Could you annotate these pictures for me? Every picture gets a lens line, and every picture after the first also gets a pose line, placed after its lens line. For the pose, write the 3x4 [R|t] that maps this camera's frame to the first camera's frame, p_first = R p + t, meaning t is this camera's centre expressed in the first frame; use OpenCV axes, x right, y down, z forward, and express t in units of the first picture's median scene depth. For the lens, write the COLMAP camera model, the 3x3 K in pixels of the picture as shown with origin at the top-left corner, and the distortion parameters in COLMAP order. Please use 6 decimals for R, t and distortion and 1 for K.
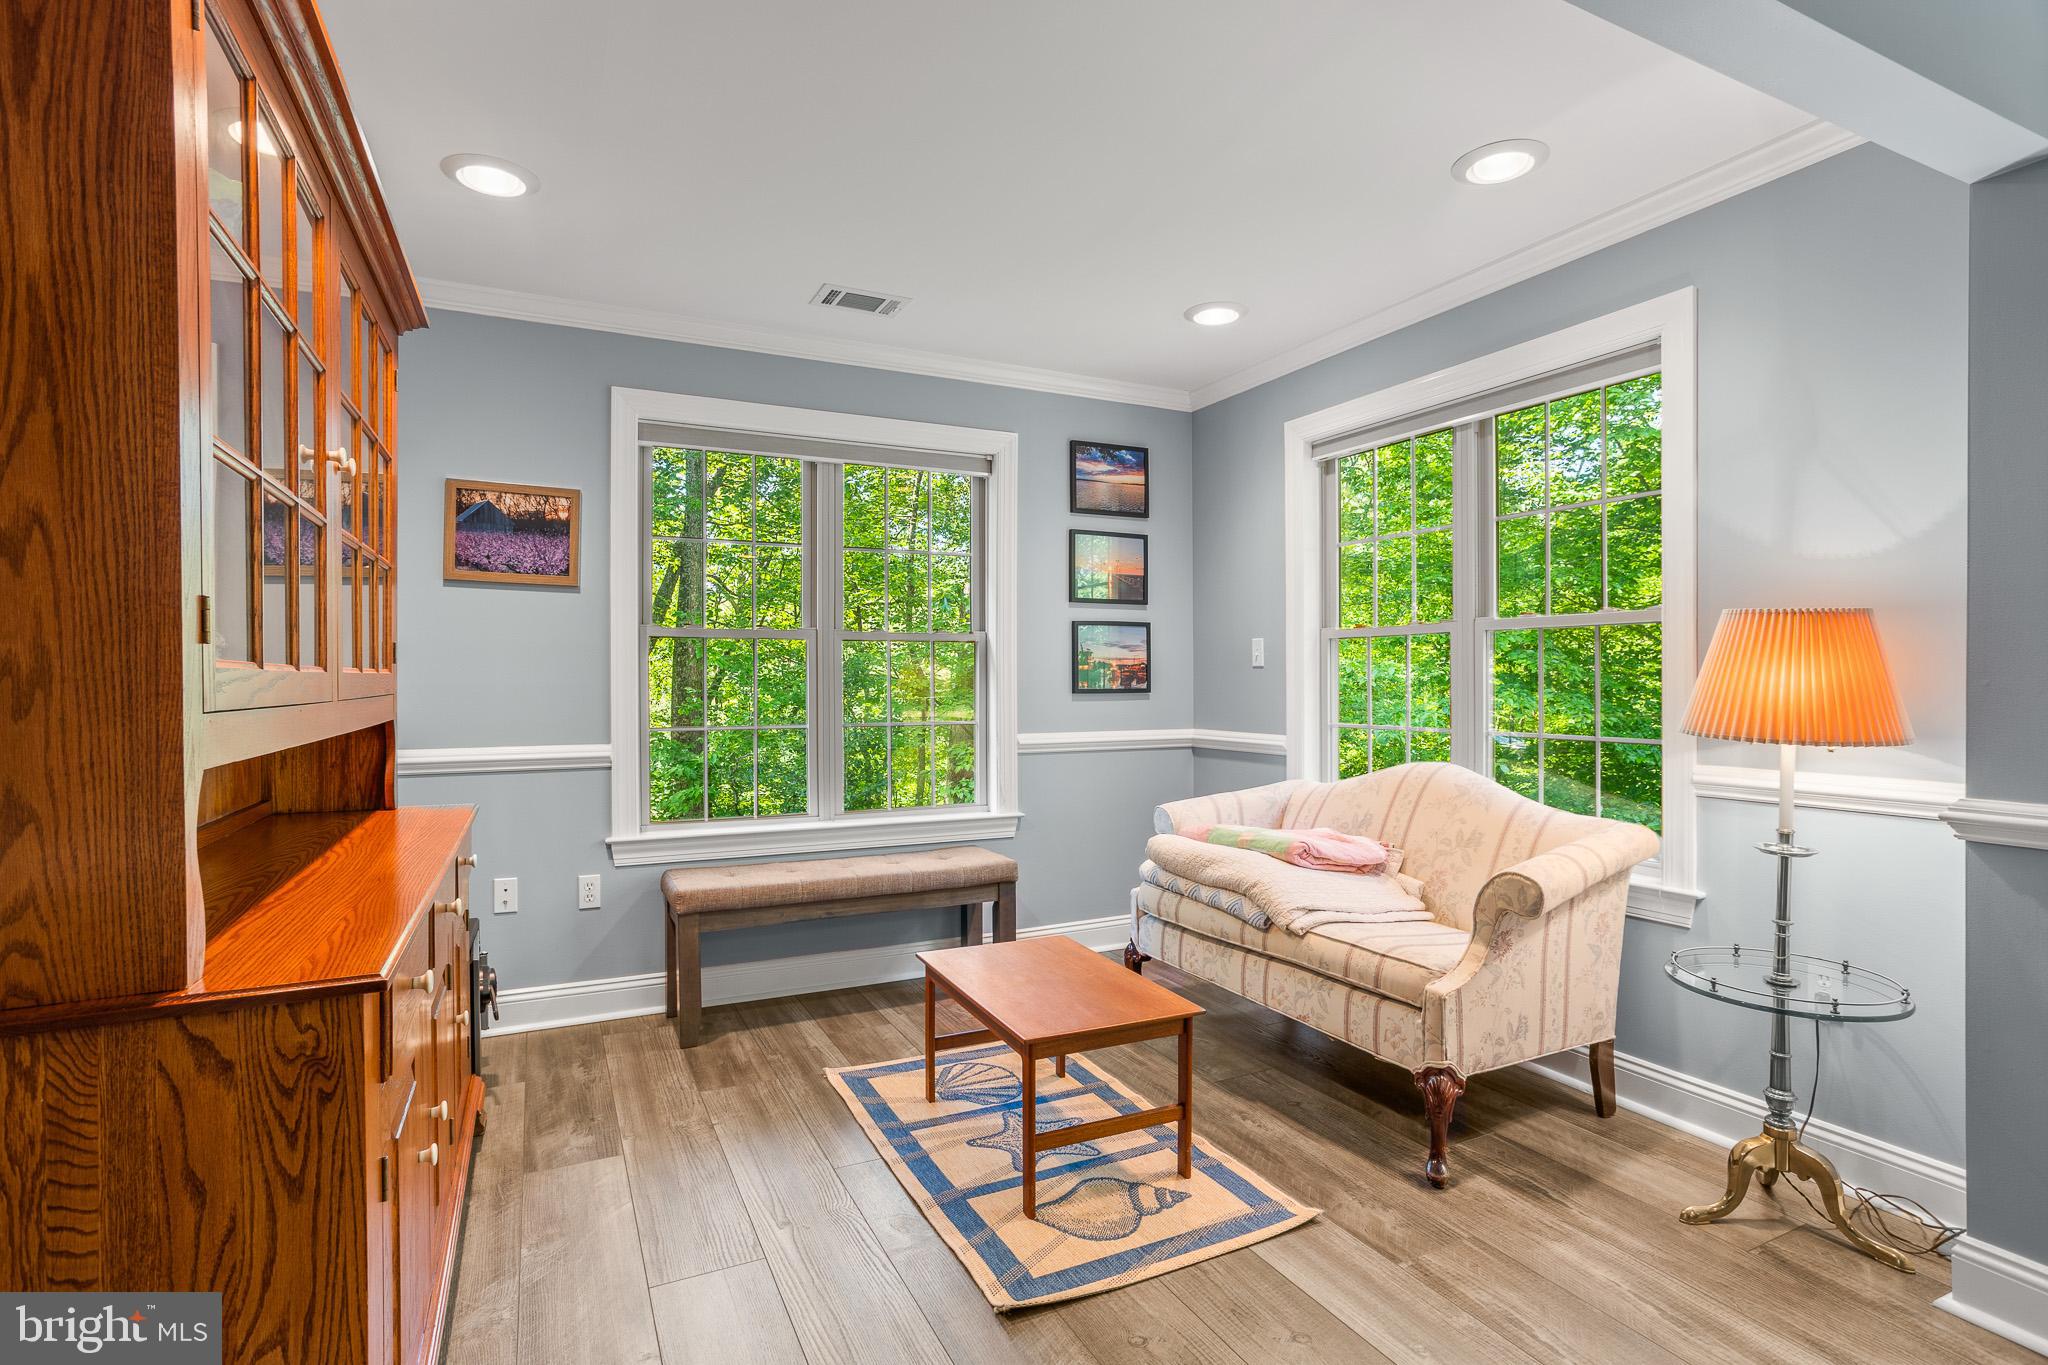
lens RADIAL K [[1015.6, 0, 1024.0], [0, 1015.6, 682.5], [0, 0, 1]] dist [-0.002909, -0.000128]
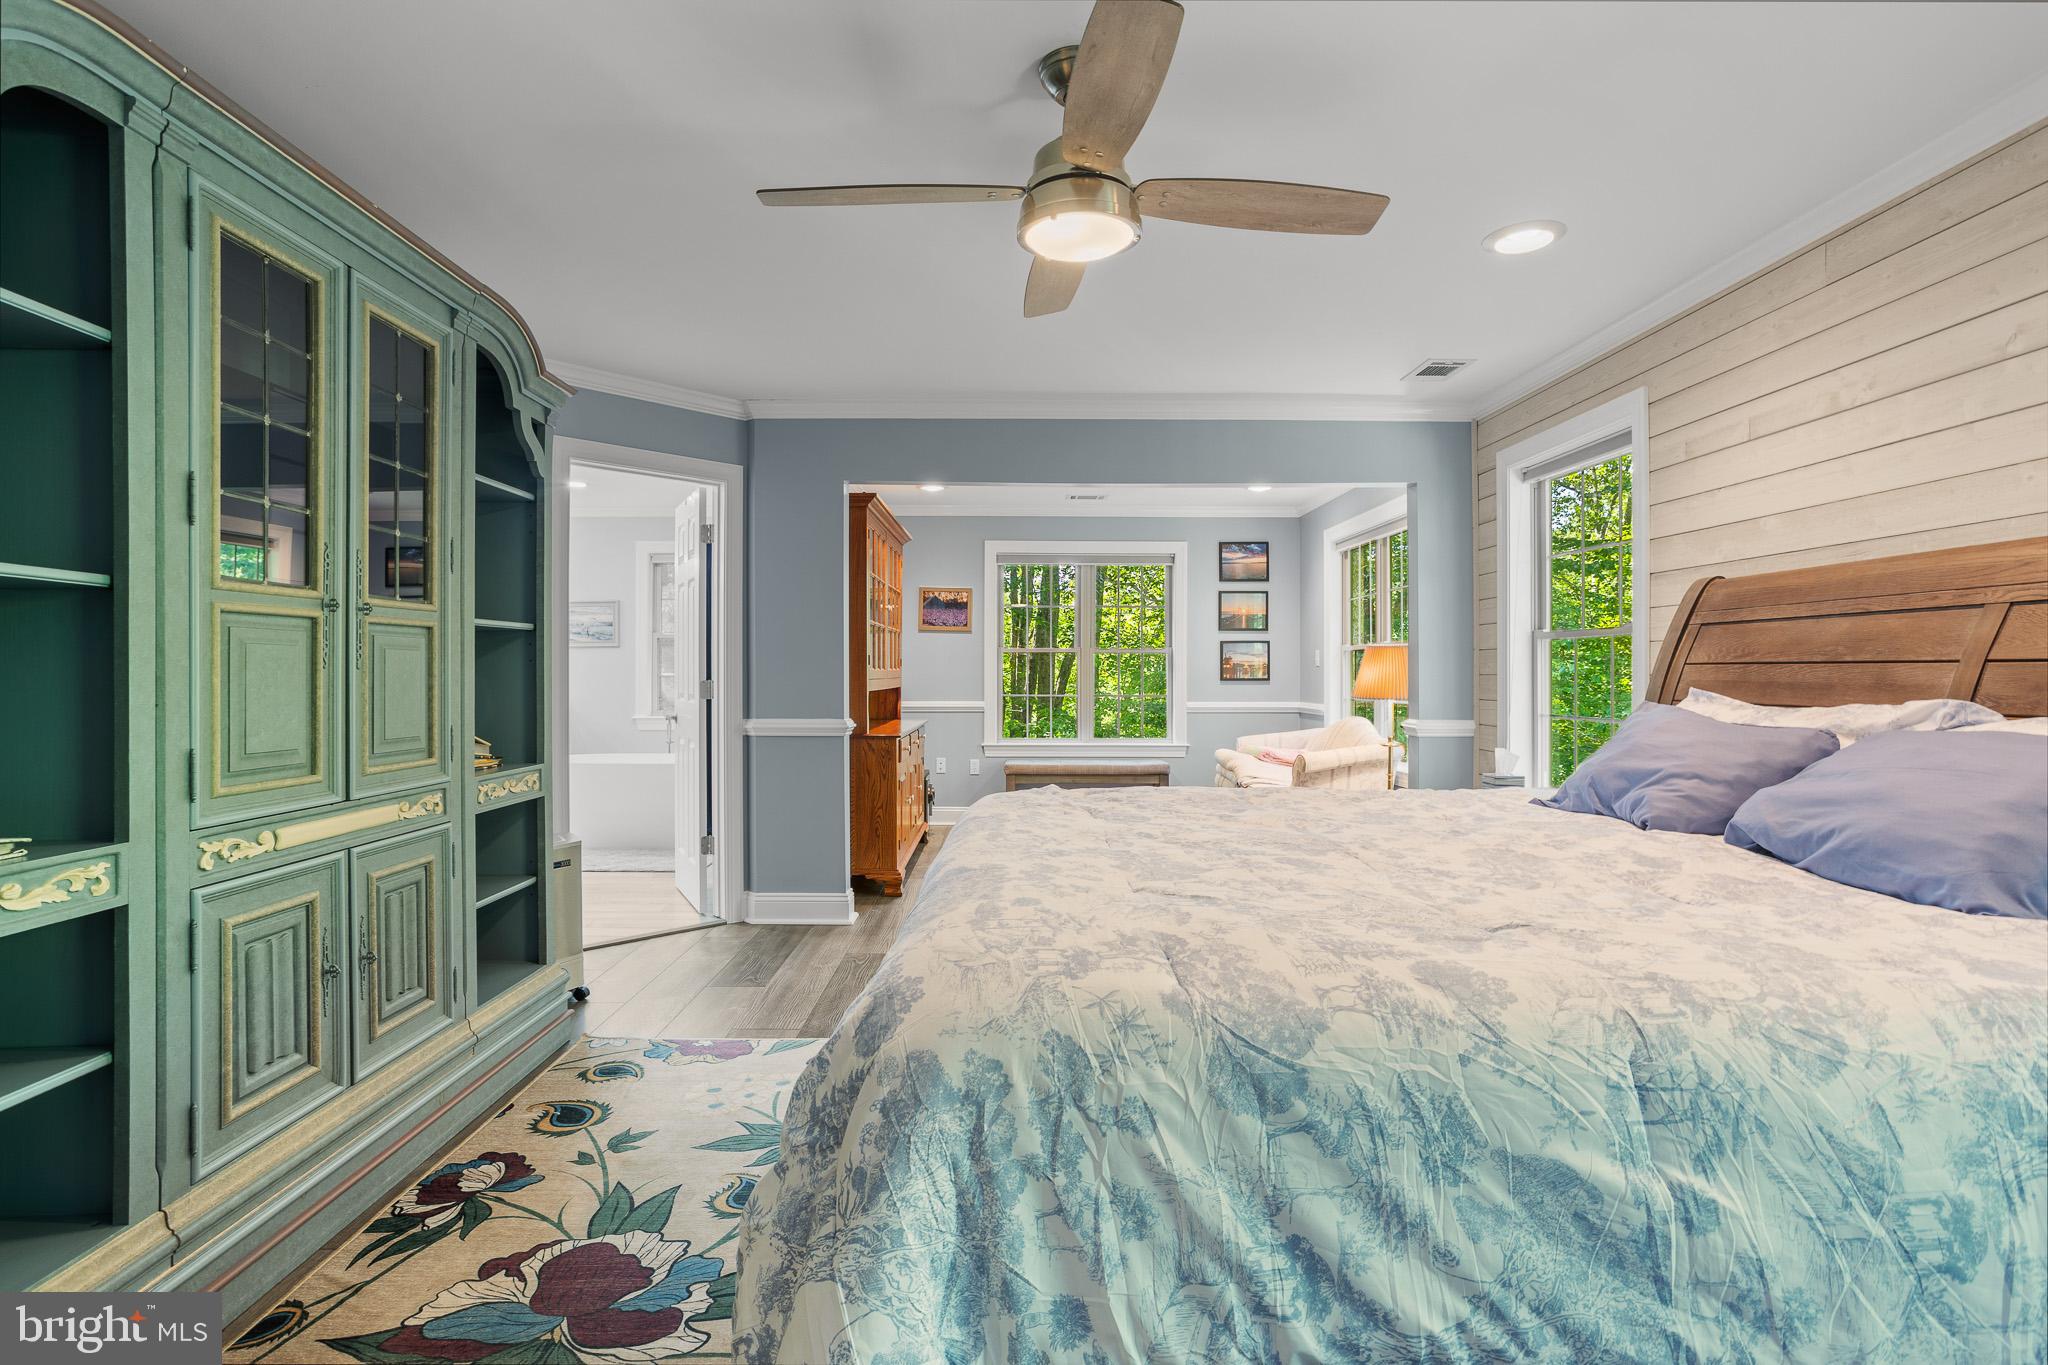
lens RADIAL K [[1000.6, 0, 1019.6], [0, 1000.6, 650.9], [0, 0, 1]] dist [-0.001705, -0.000112]
pose [[0.907905, -0.005669, -0.419137, 0.561229], [-0.004555, 0.999716, -0.023390, 0.001104], [0.419150, 0.023145, 0.907622, -0.922344]]
